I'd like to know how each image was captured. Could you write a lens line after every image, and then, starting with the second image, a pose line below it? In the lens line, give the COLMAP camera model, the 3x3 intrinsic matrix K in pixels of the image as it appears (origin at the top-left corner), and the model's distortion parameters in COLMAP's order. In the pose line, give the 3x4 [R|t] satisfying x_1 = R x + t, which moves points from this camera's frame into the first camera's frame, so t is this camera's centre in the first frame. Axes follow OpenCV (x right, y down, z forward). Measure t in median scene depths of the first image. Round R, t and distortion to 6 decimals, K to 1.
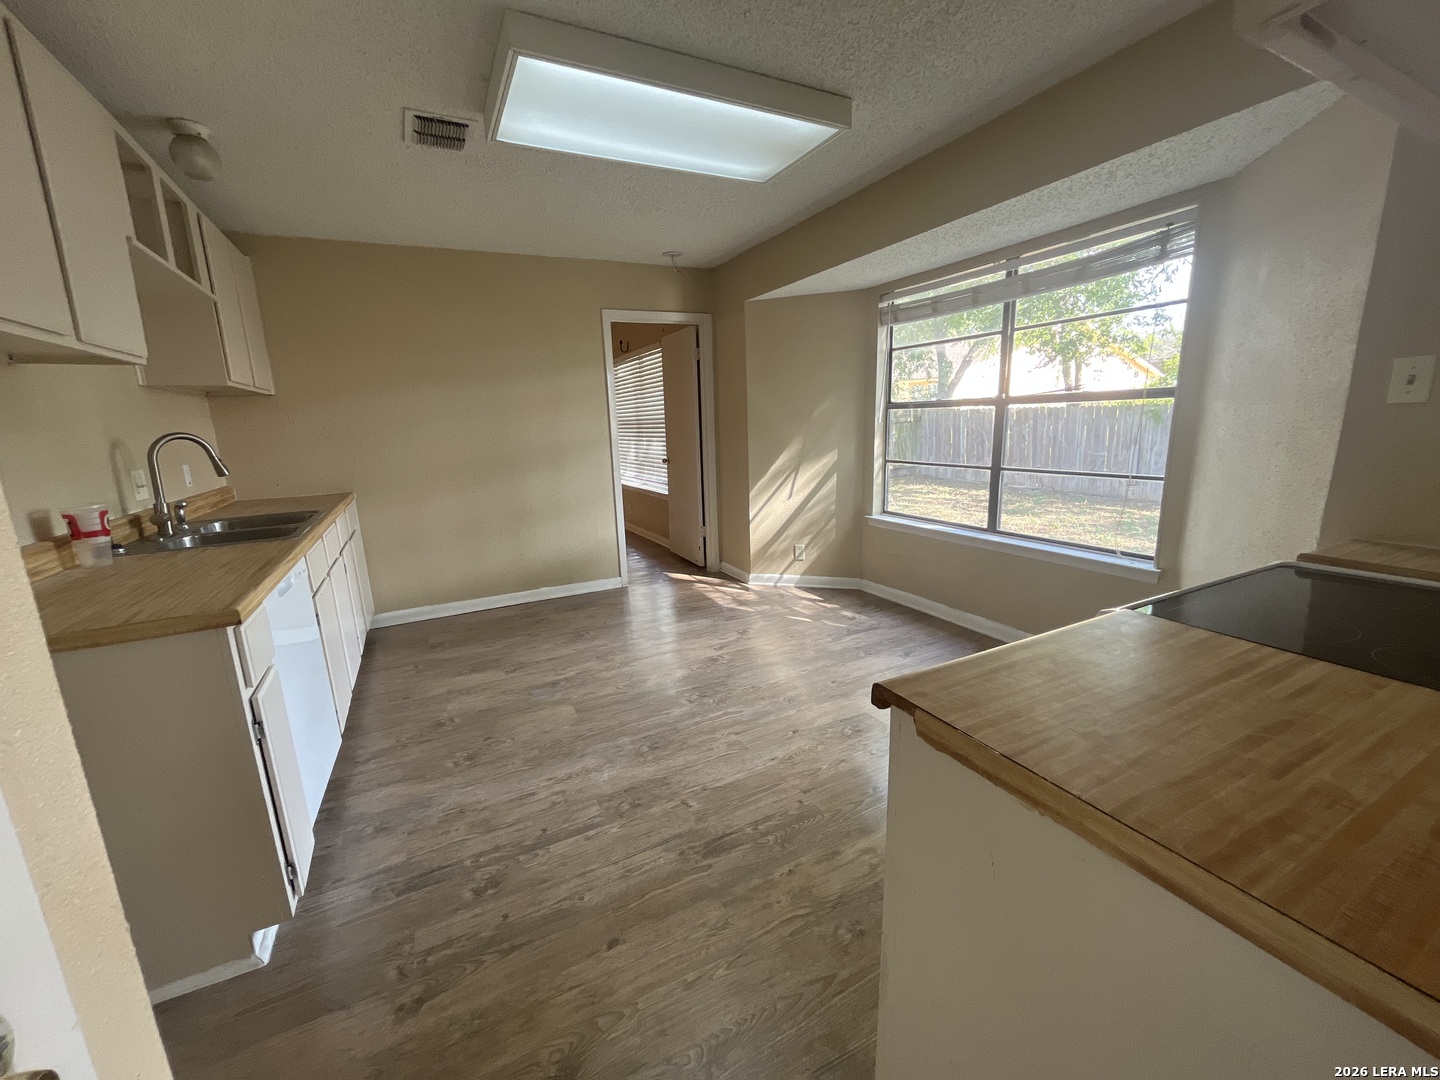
lens RADIAL K [[567.9, 0, 720.0], [0, 567.9, 540.0], [0, 0, 1]] dist [-0.002383, -0.000257]
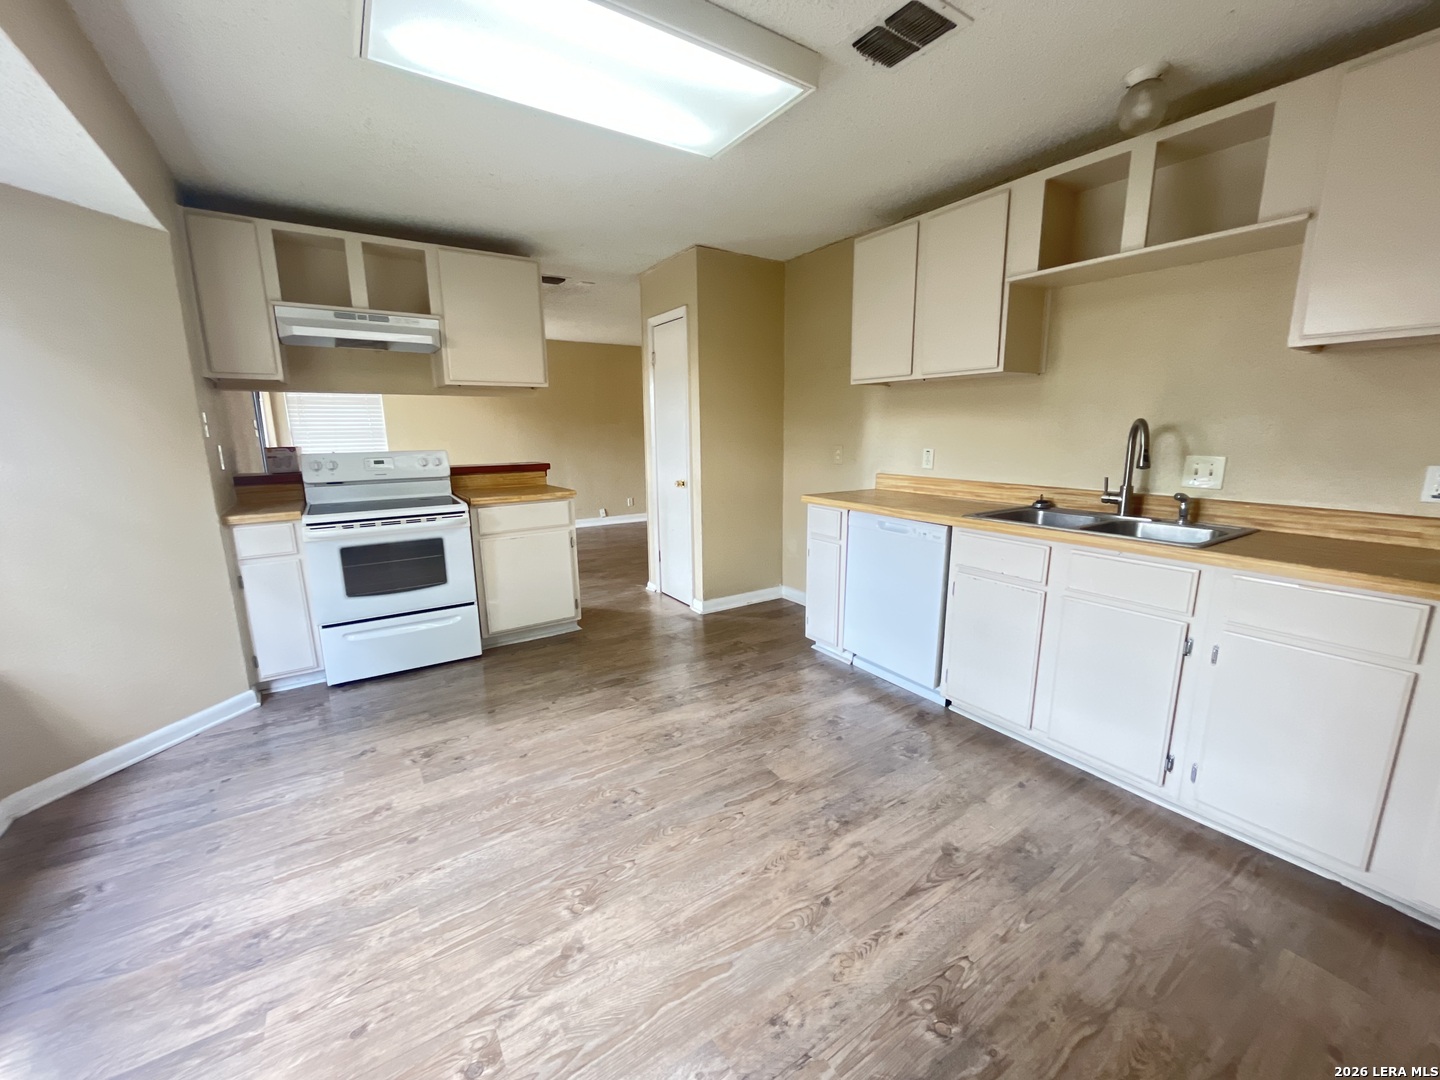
lens RADIAL K [[567.9, 0, 720.0], [0, 567.9, 540.0], [0, 0, 1]] dist [-0.002383, -0.000257]
pose [[-0.993305, 0.063330, -0.096612, -0.124192], [0.019749, 0.917116, 0.398131, -0.362647], [0.113819, 0.393557, -0.912227, 1.708288]]
